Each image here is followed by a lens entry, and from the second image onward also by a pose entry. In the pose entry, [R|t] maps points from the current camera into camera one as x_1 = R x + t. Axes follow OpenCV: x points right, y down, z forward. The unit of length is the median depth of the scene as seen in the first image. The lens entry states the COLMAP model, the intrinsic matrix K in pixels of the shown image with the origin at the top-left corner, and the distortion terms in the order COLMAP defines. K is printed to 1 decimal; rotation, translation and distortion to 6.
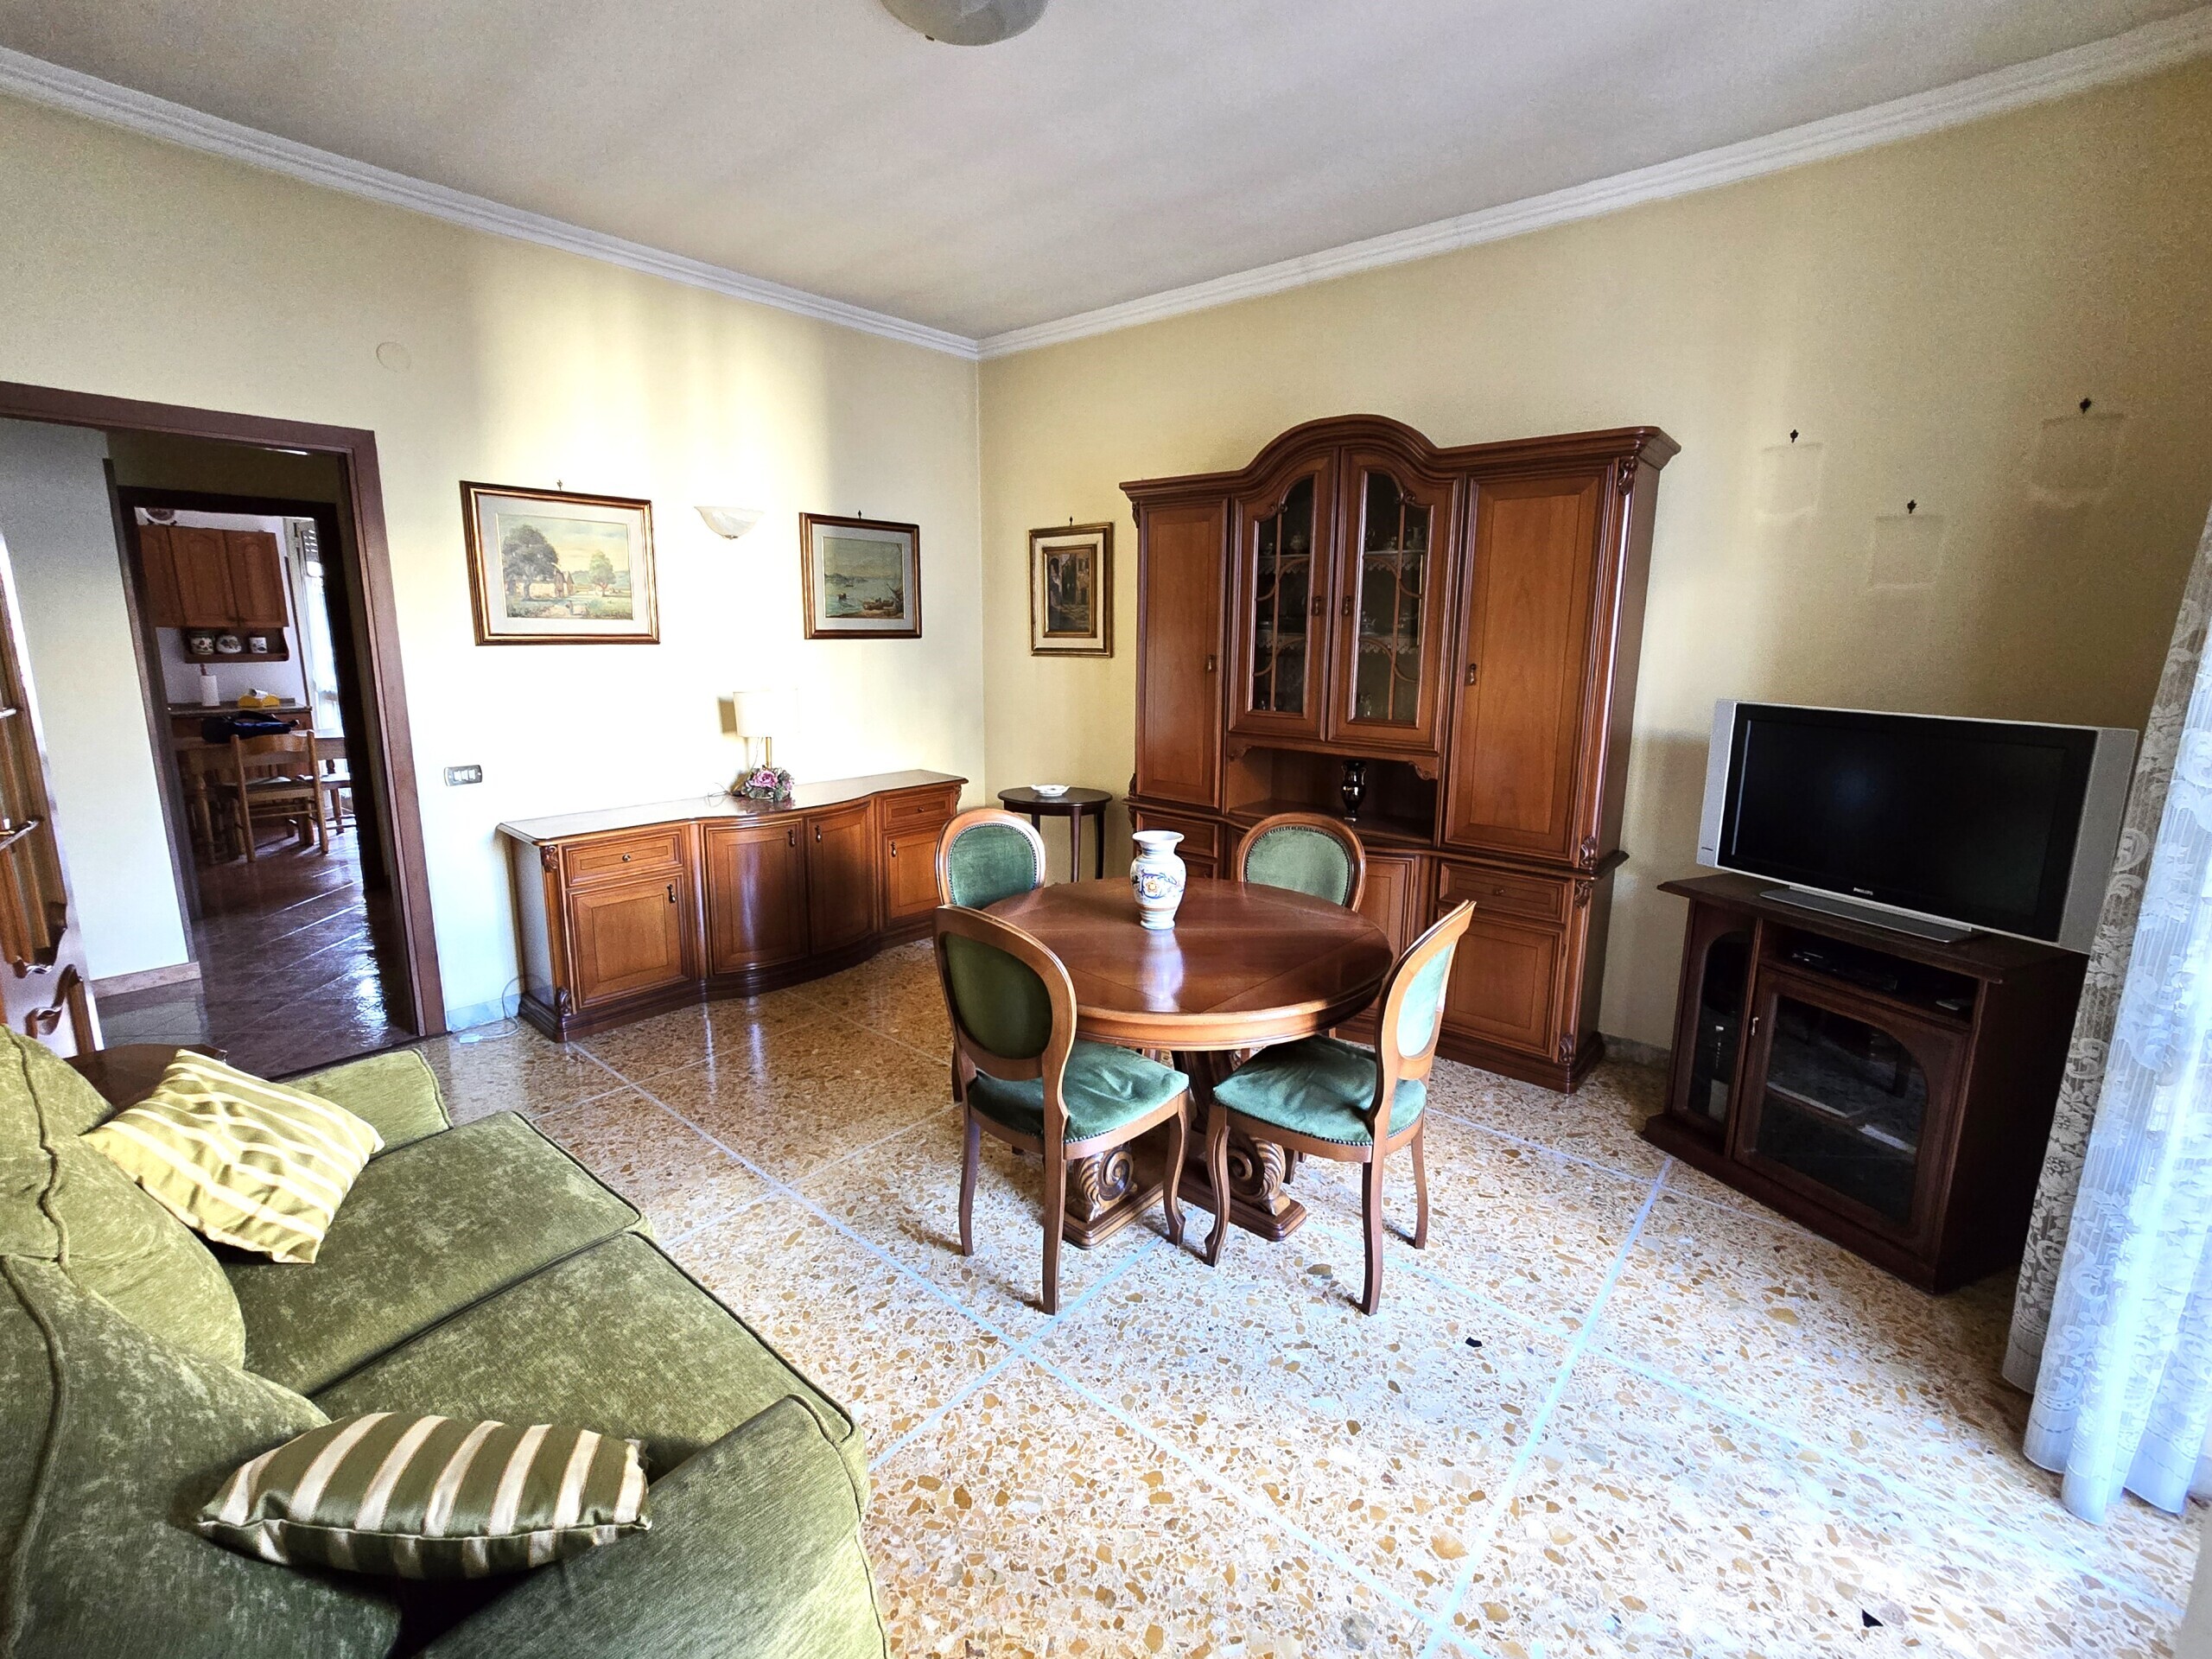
lens RADIAL K [[953.6, 0, 1154.2], [0, 953.6, 796.4], [0, 0, 1]] dist [-0.004519, -0.001289]
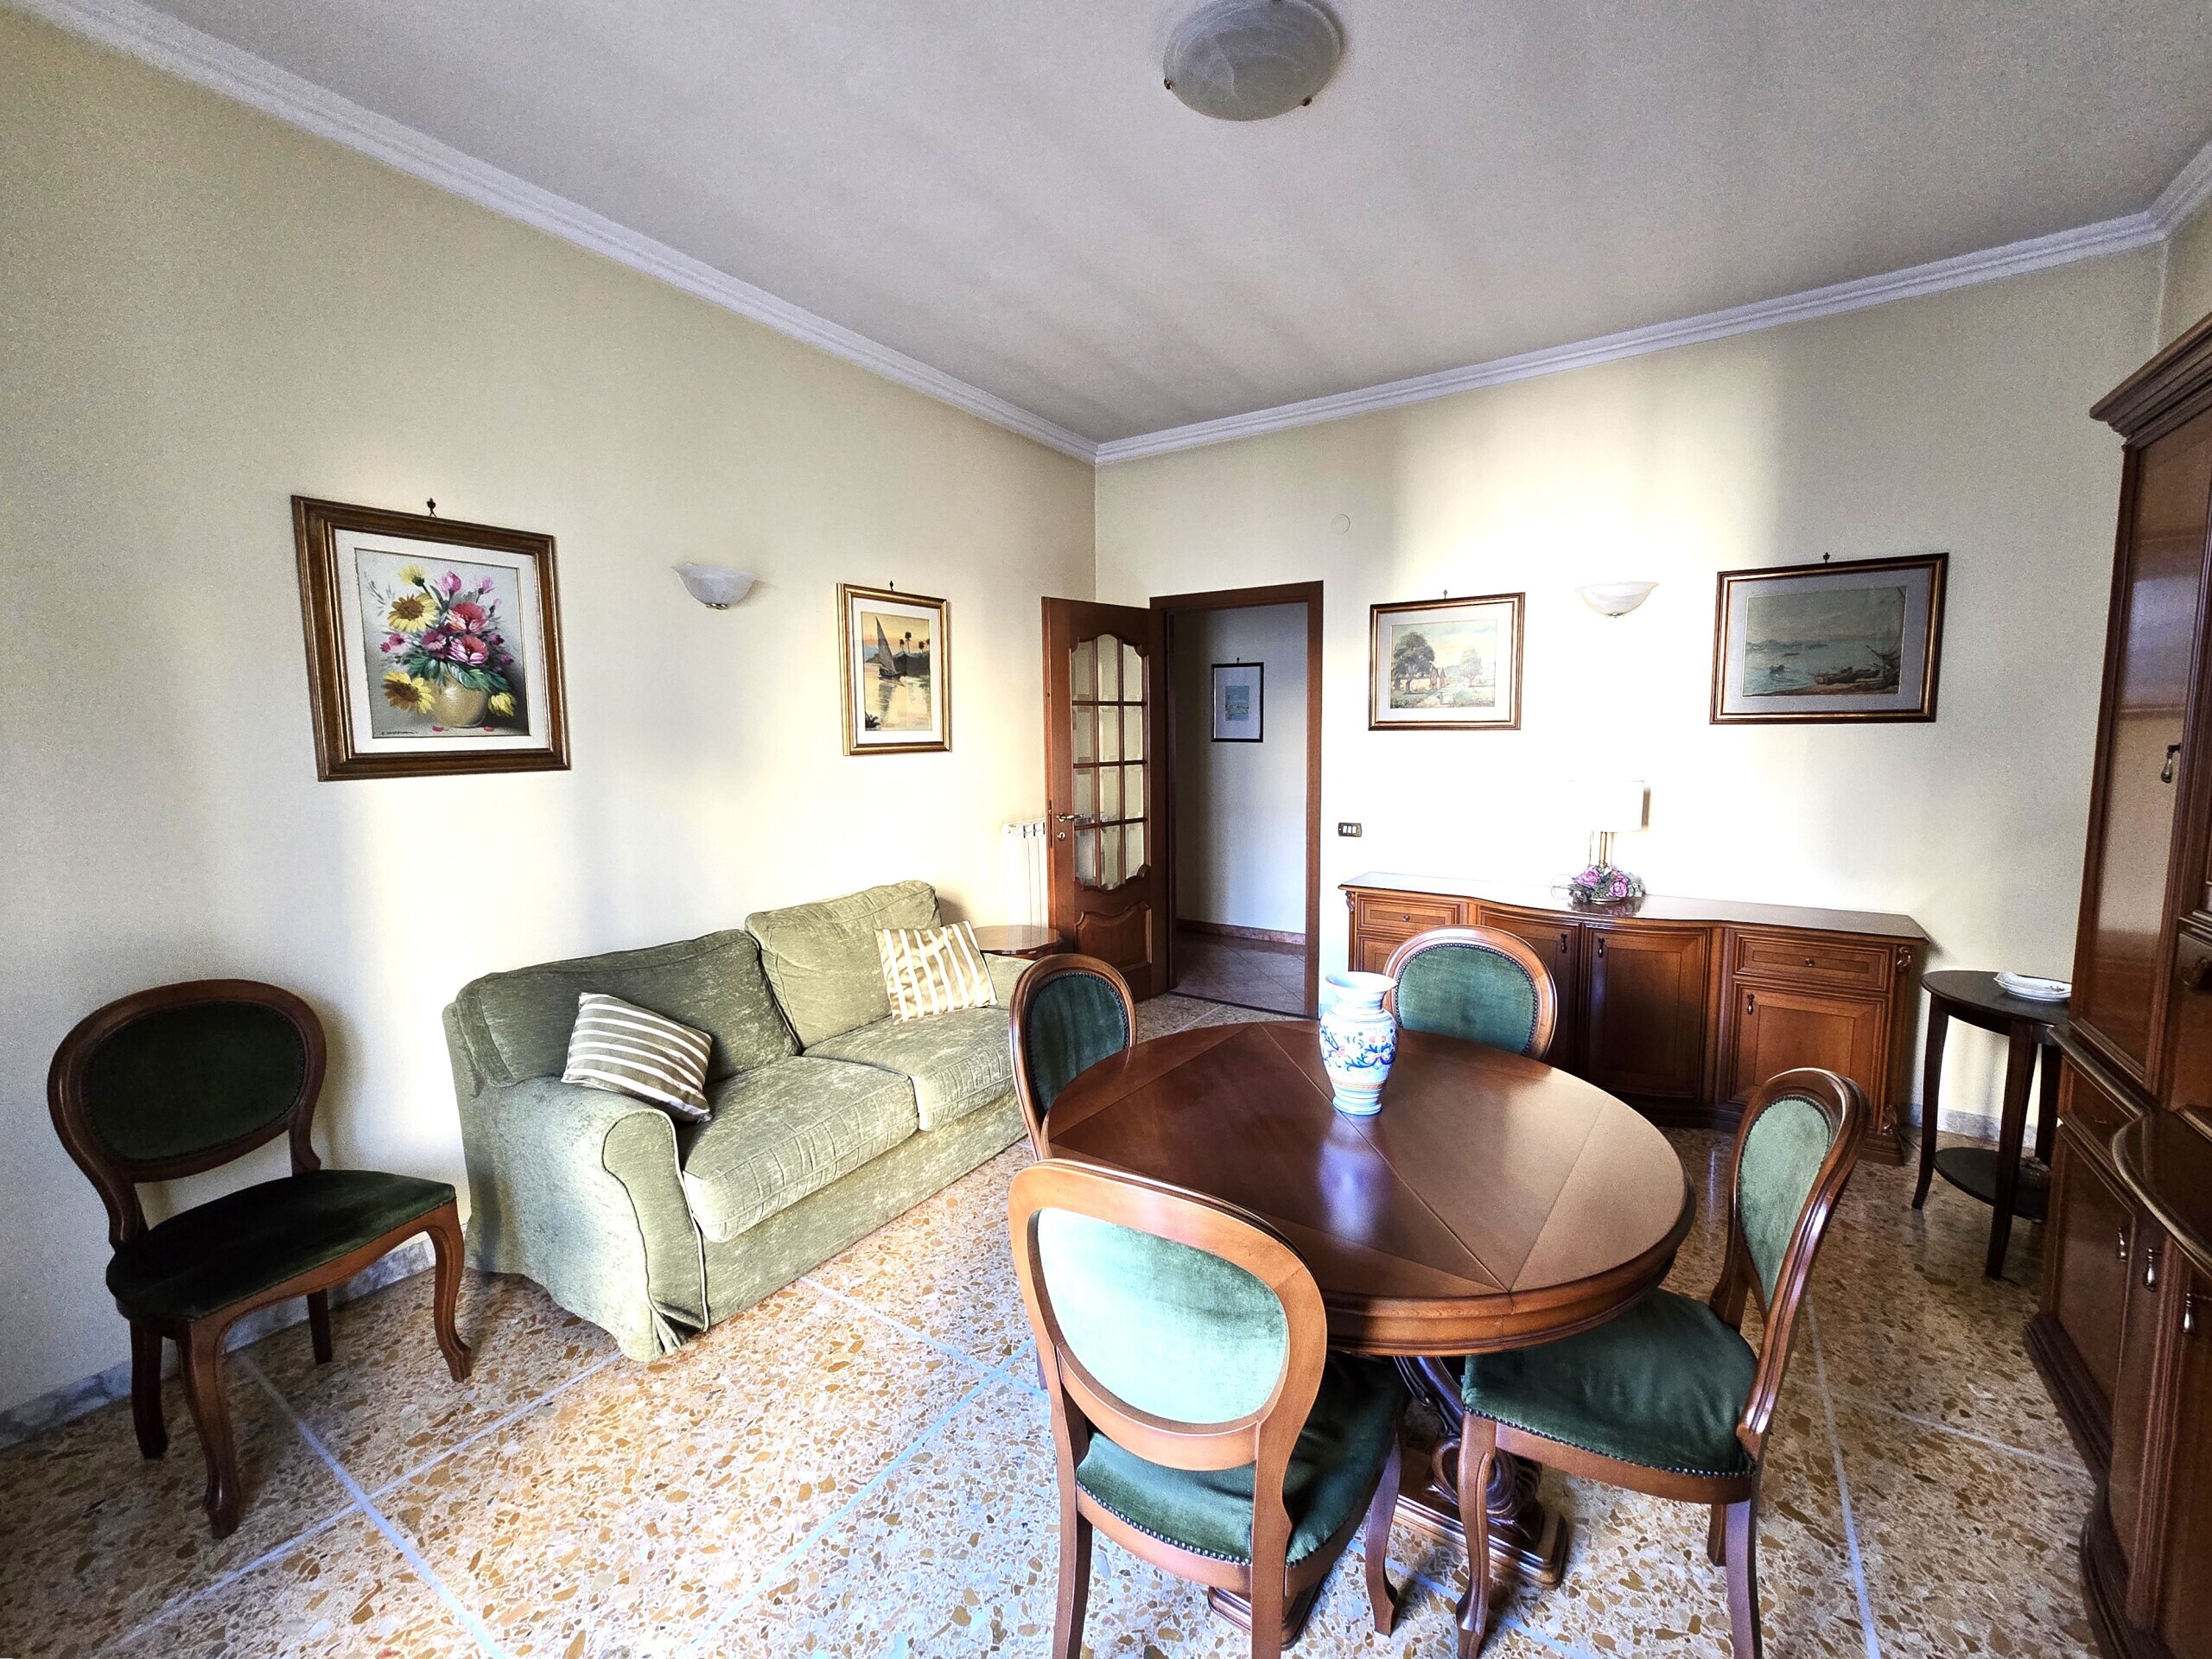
lens RADIAL K [[910.2, 0, 1115.3], [0, 910.2, 825.6], [0, 0, 1]] dist [-0.003336, -0.002630]
pose [[0.099965, 0.098347, -0.990119, 0.465299], [-0.161106, 0.983572, 0.081431, -0.073875], [0.981861, 0.151374, 0.114167, 0.518582]]
